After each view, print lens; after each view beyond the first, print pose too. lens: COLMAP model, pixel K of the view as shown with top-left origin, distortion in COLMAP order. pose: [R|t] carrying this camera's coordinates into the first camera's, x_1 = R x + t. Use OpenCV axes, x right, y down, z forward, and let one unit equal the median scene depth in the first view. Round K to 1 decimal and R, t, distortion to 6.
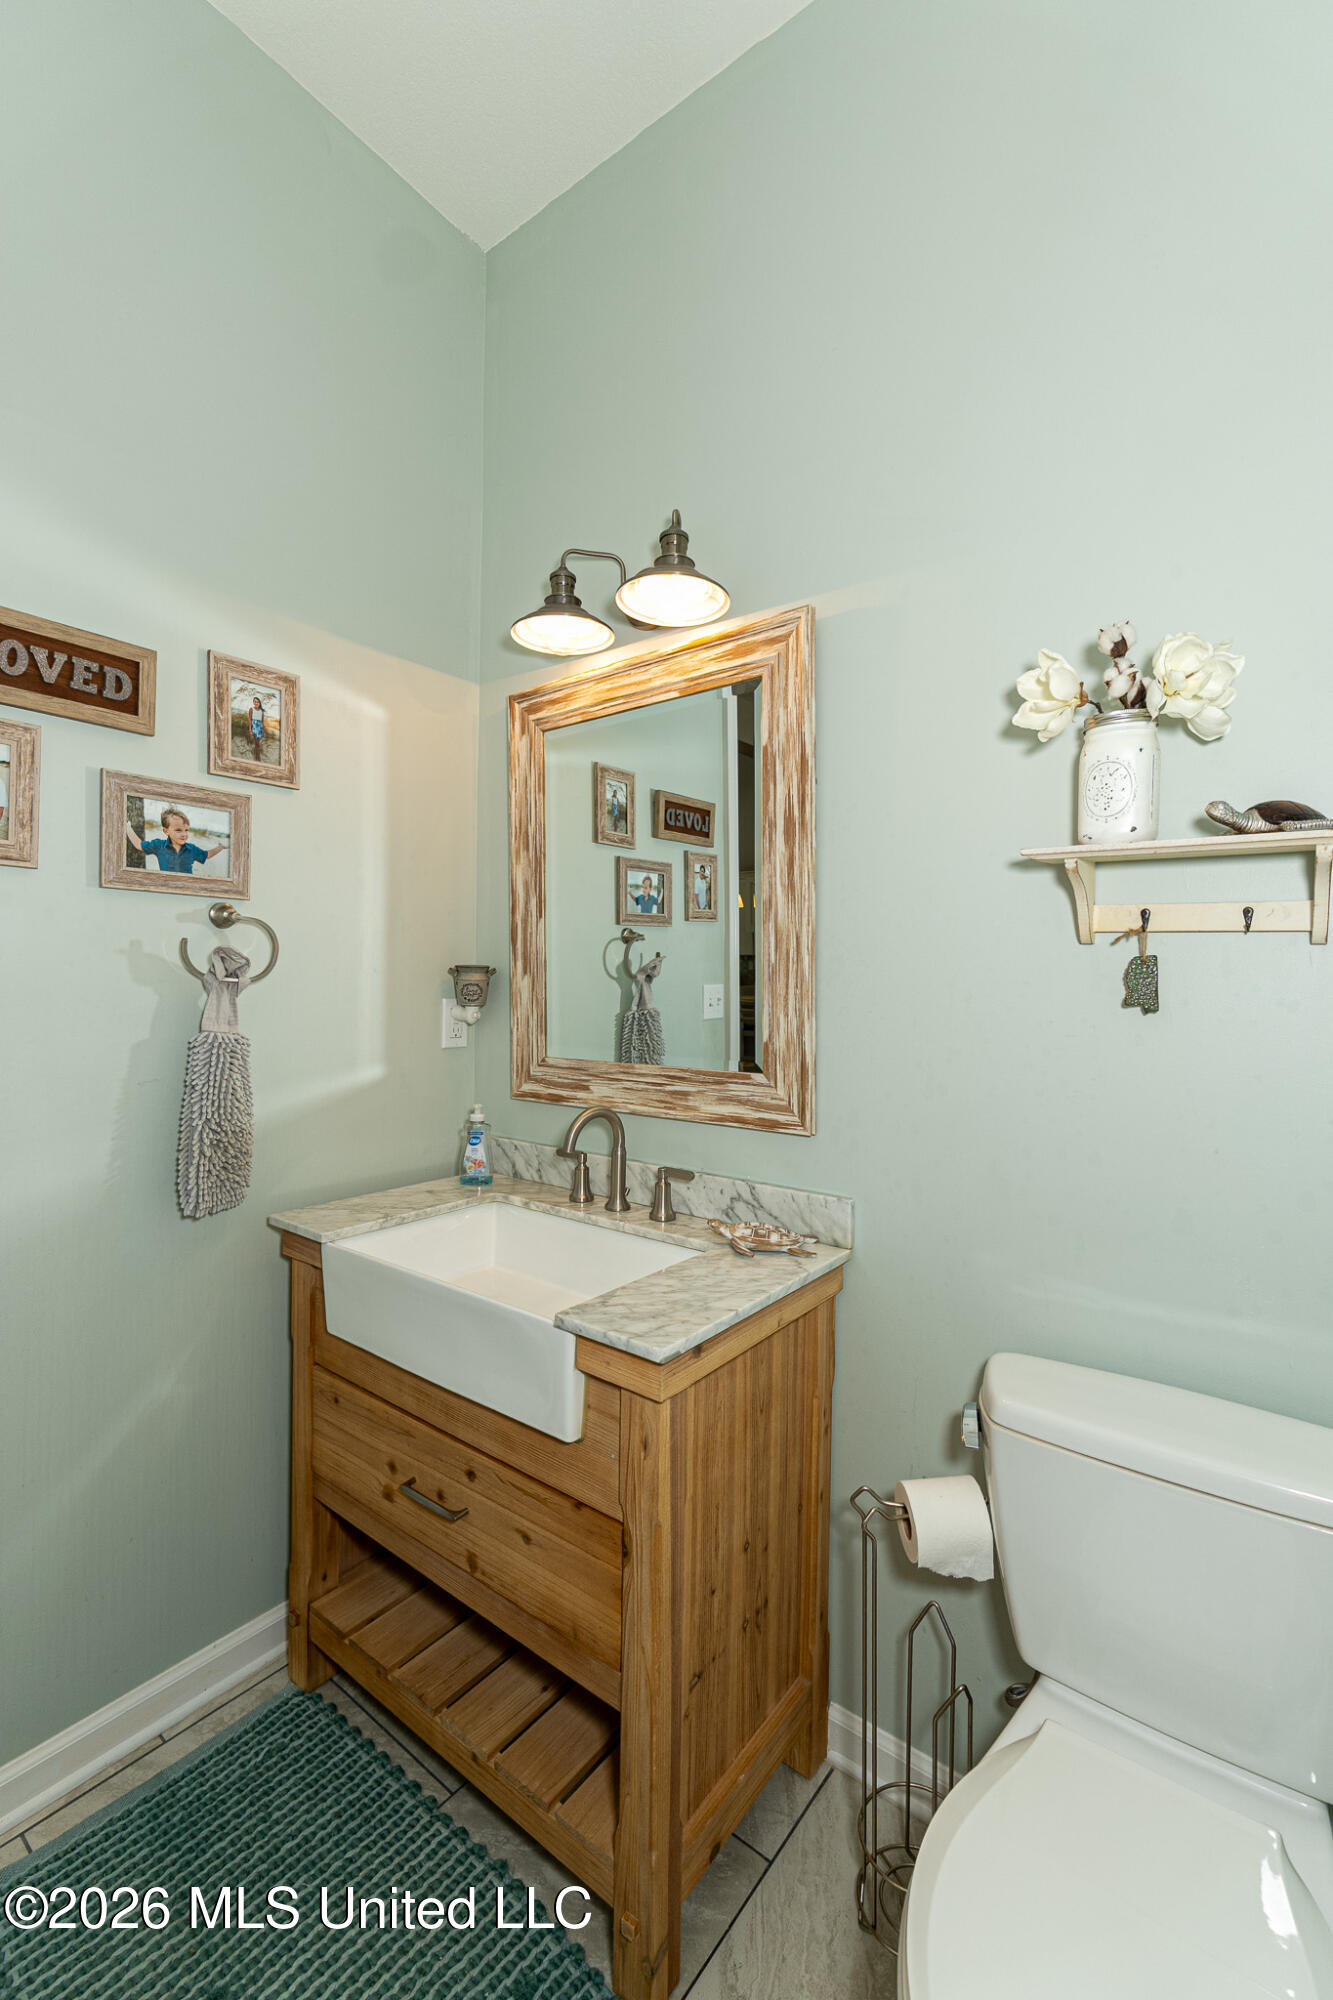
lens RADIAL K [[856.5, 0, 669.0], [0, 856.5, 988.1], [0, 0, 1]] dist [-0.005209, -0.000647]
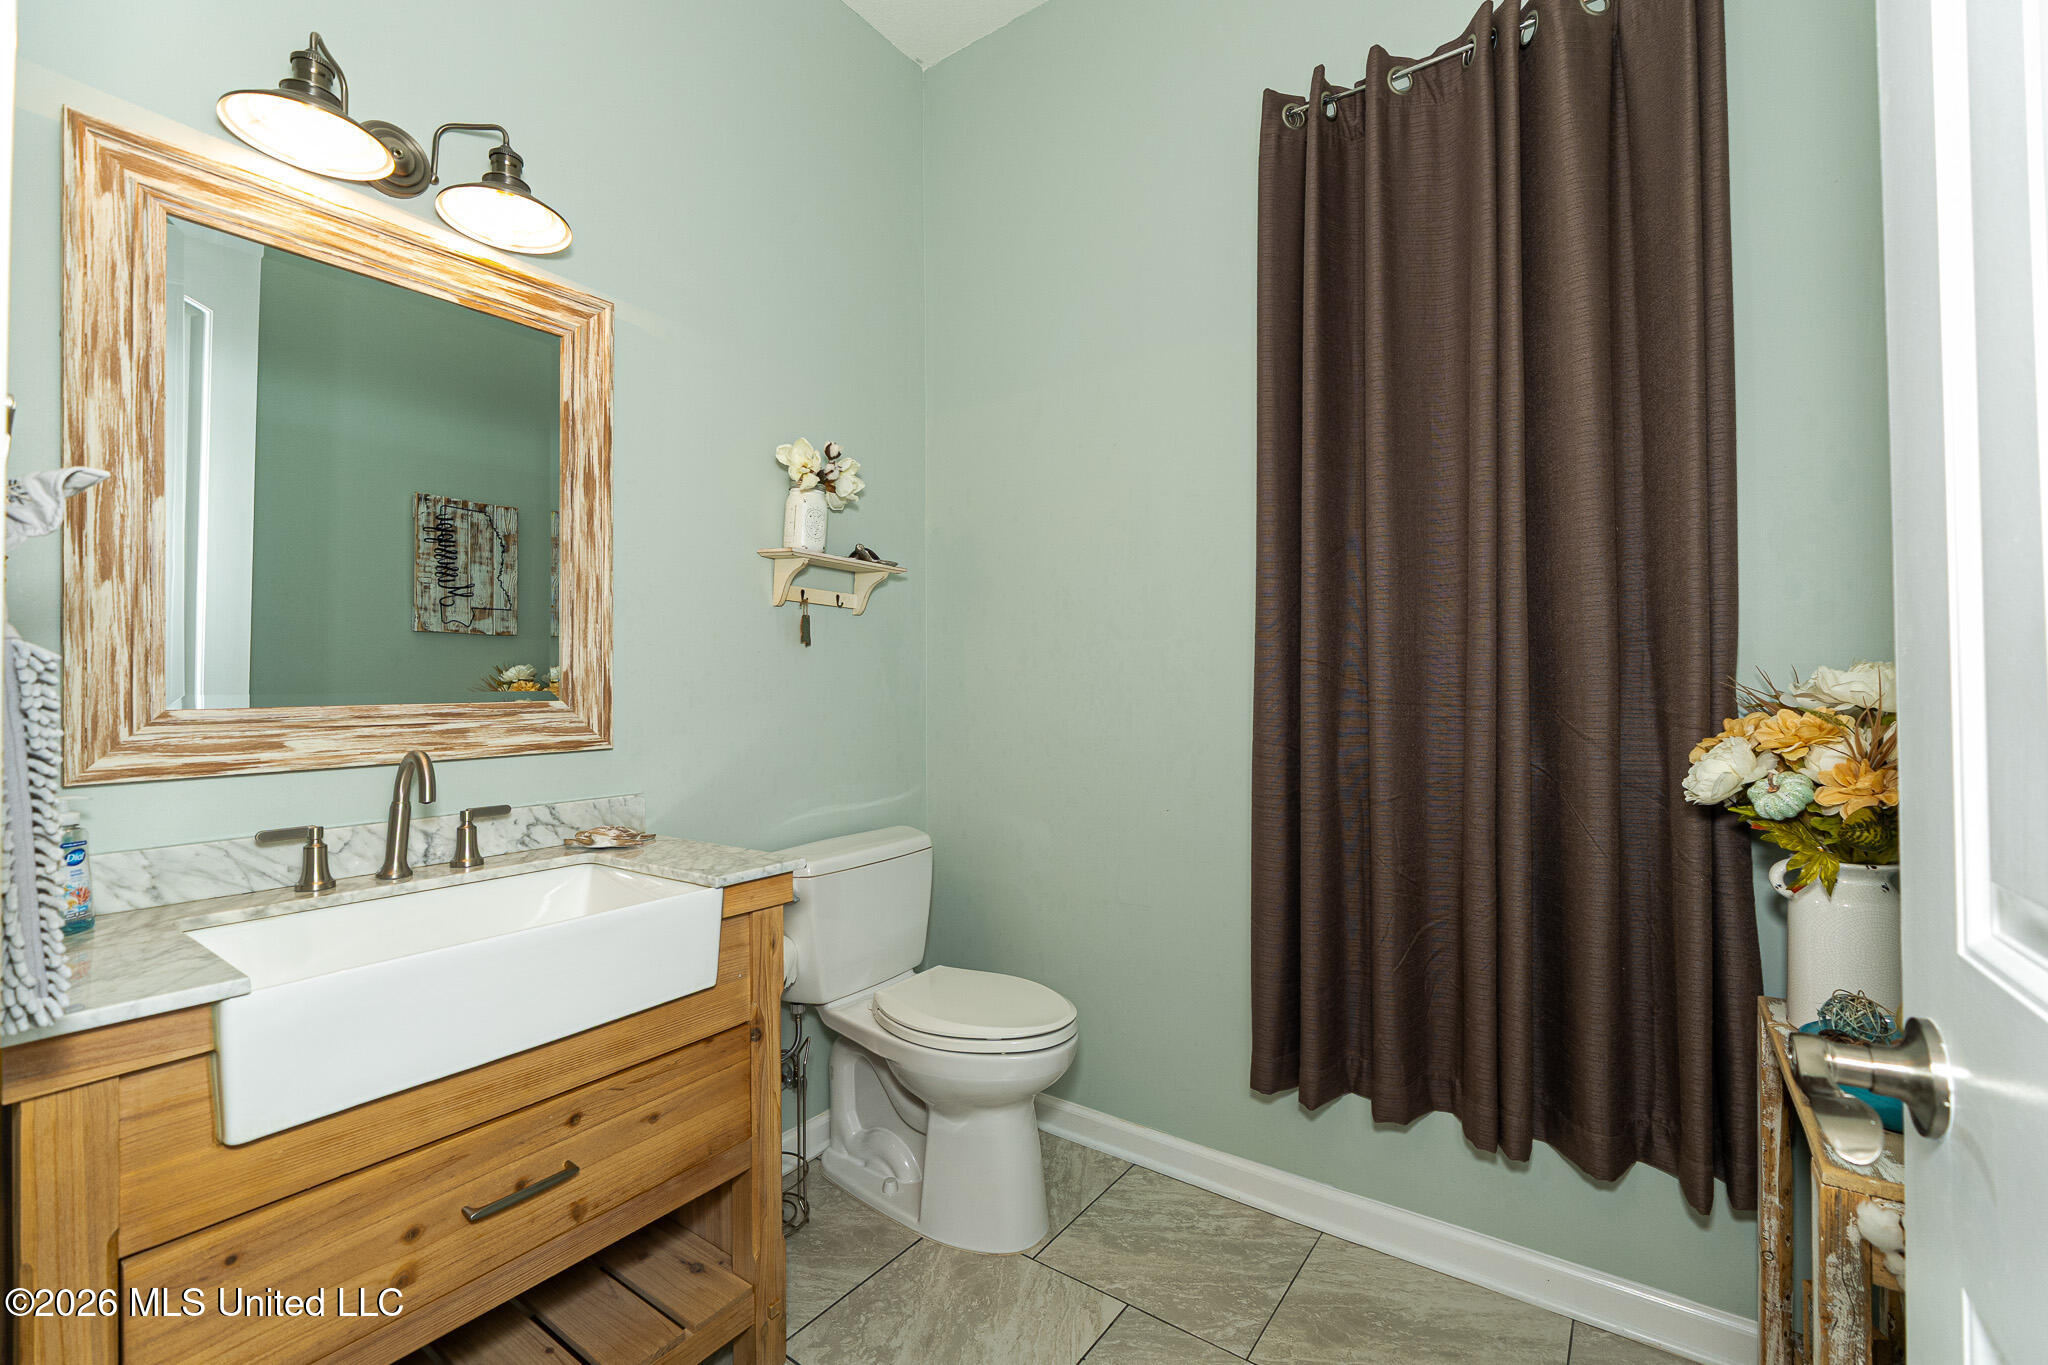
lens RADIAL K [[877.0, 0, 1026.7], [0, 877.0, 678.8], [0, 0, 1]] dist [-0.005209, -0.000647]
pose [[-0.044903, 0.001555, 0.998990, -1.046163], [0.016326, 0.999866, -0.000823, 0.084401], [-0.998858, 0.016273, -0.044922, 0.468700]]
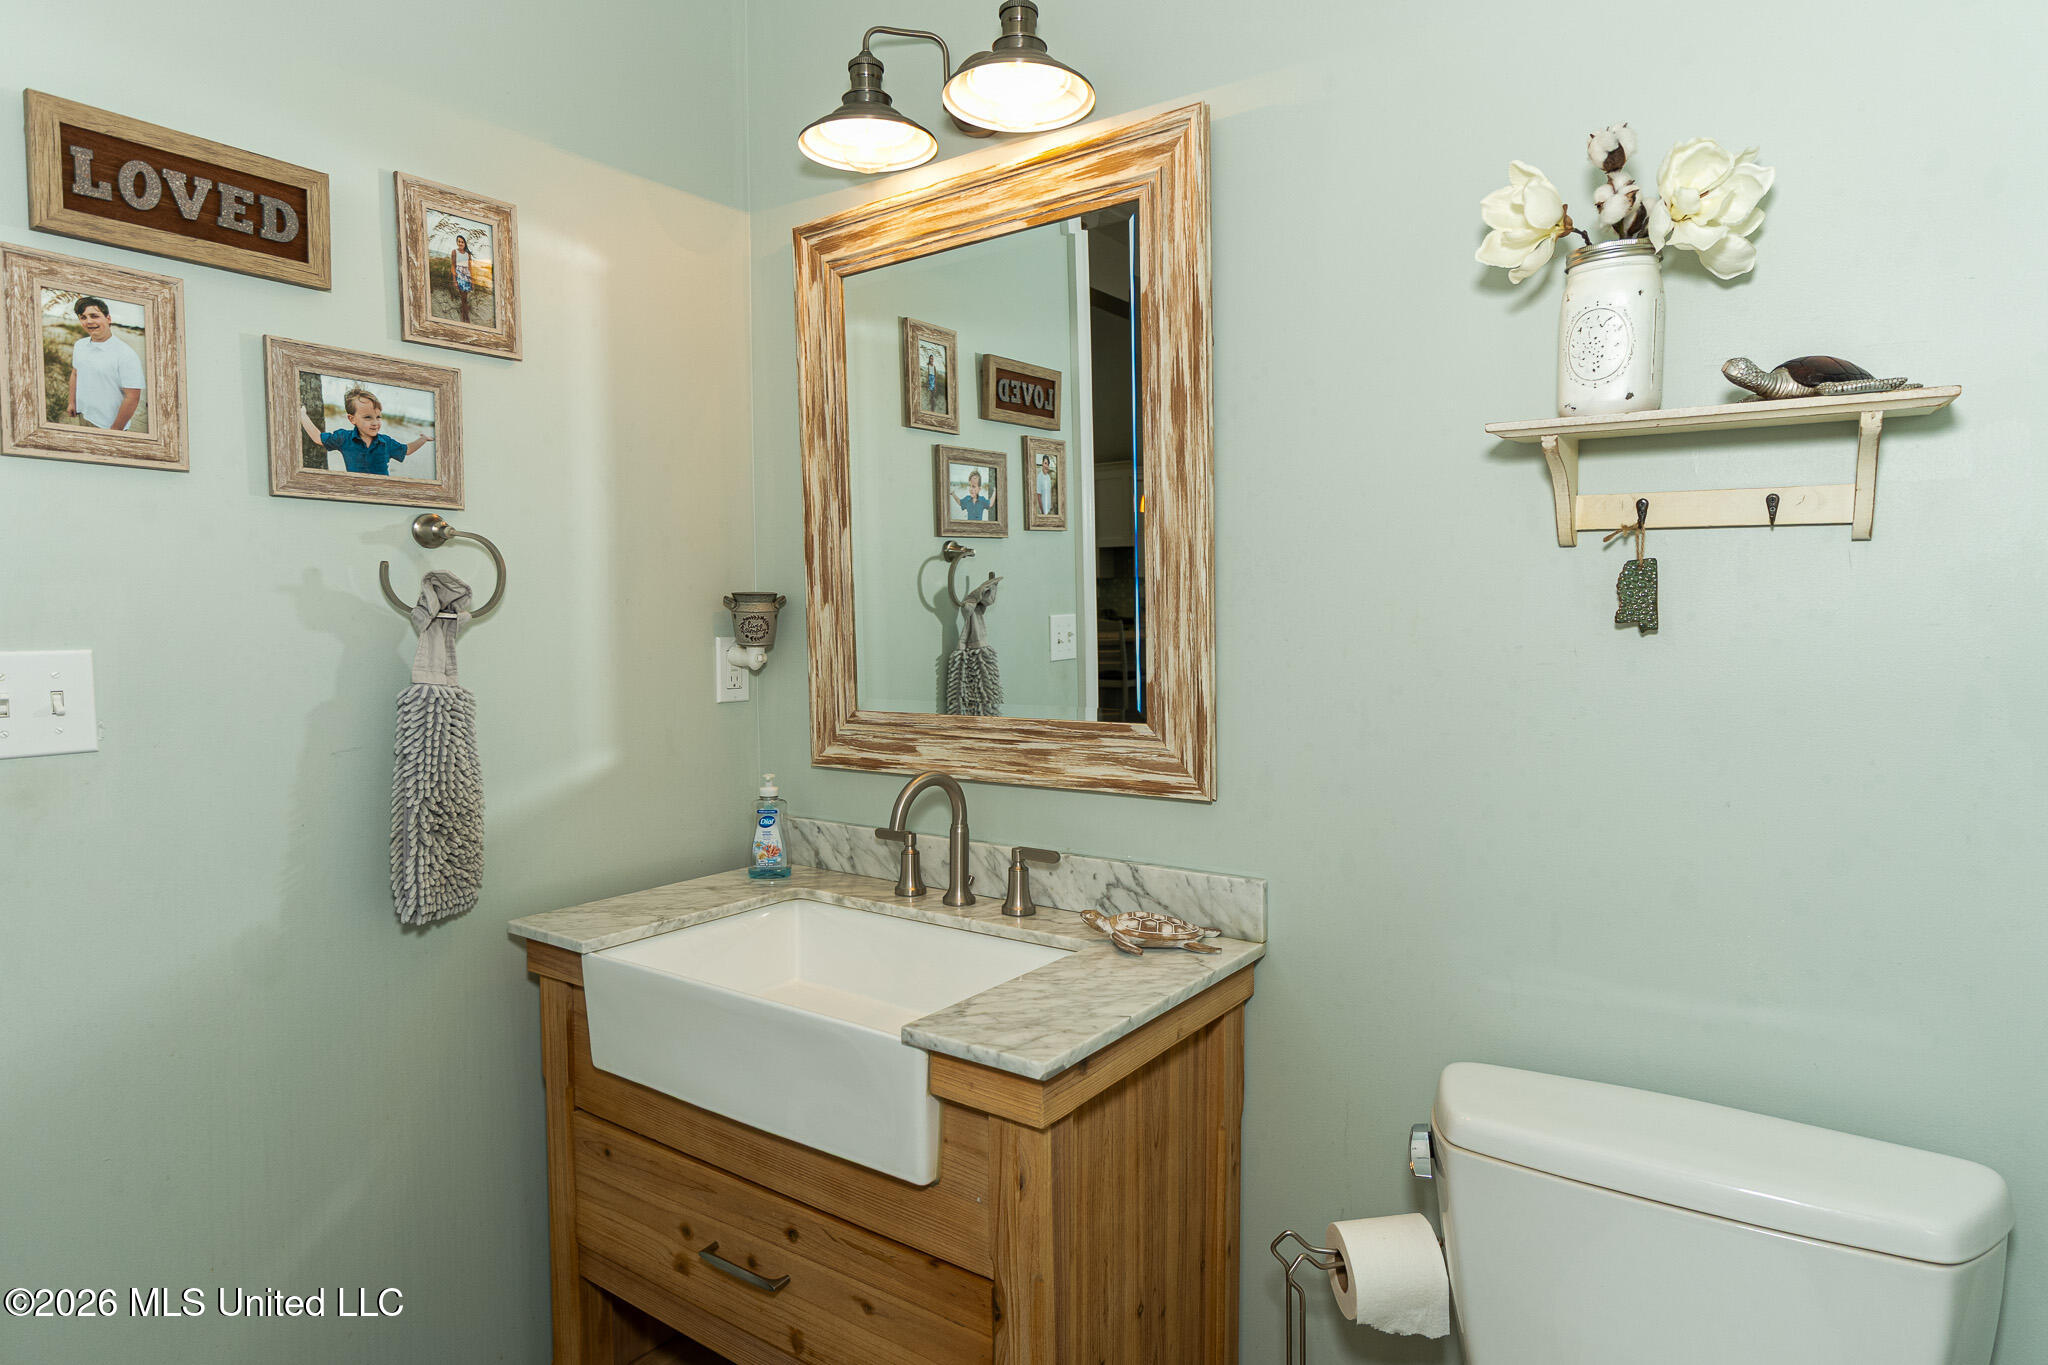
lens RADIAL K [[1156.7, 0, 1007.9], [0, 1156.7, 689.4], [0, 0, 1]] dist [-0.003933, 0.000463]
pose [[0.999542, -0.020677, 0.022075, -0.038853], [0.019437, 0.998297, 0.055007, 0.009107], [-0.023175, -0.054553, 0.998242, -0.039945]]
